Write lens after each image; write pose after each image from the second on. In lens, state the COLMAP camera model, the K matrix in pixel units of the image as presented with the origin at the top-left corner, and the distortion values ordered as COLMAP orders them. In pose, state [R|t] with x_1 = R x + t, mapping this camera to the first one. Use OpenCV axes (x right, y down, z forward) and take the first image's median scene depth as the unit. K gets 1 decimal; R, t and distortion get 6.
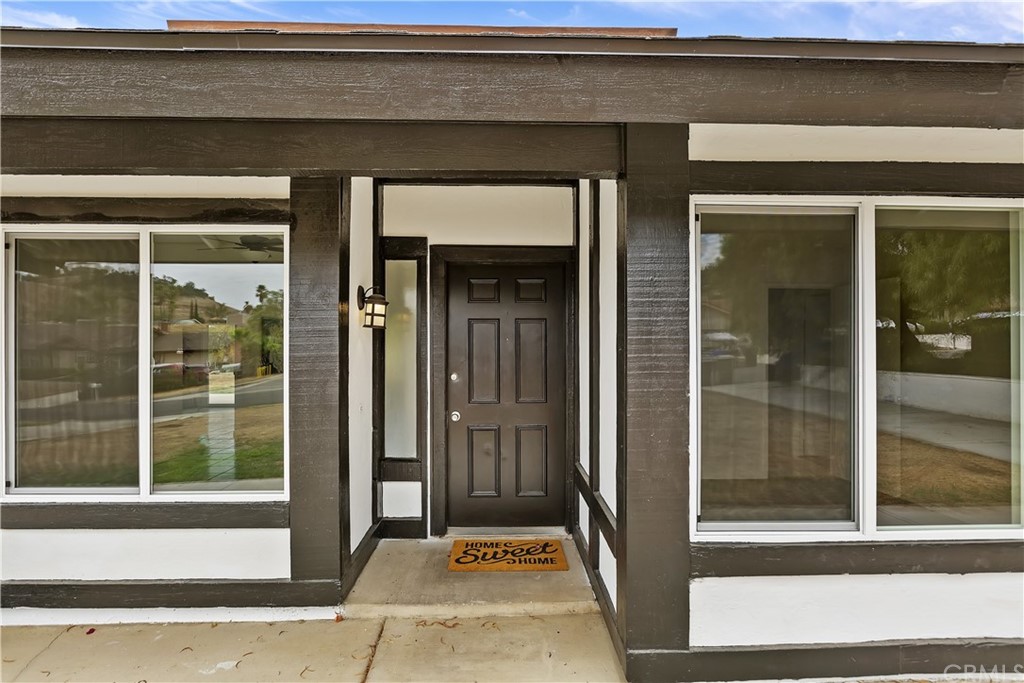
lens RADIAL K [[467.5, 0, 513.1], [0, 467.5, 346.8], [0, 0, 1]] dist [0.003034, 0.000143]
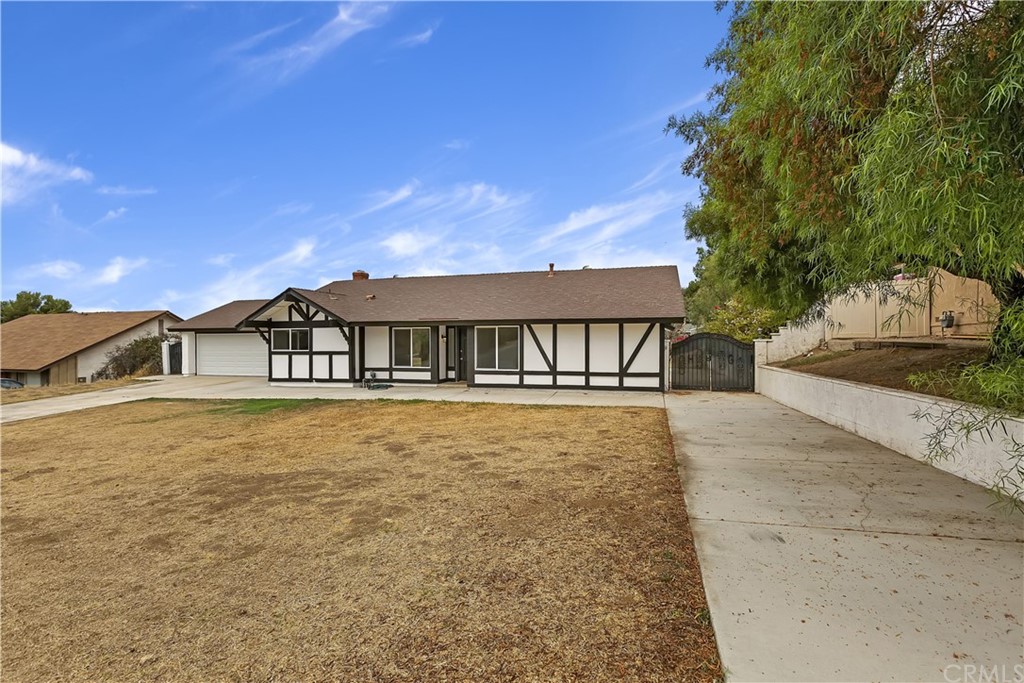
lens RADIAL K [[467.5, 0, 513.1], [0, 467.5, 346.8], [0, 0, 1]] dist [0.003034, 0.000143]
pose [[0.947802, 0.004167, -0.318833, 2.602037], [-0.001004, 0.999949, 0.010083, -0.039147], [0.318859, -0.009237, 0.947757, -4.655688]]
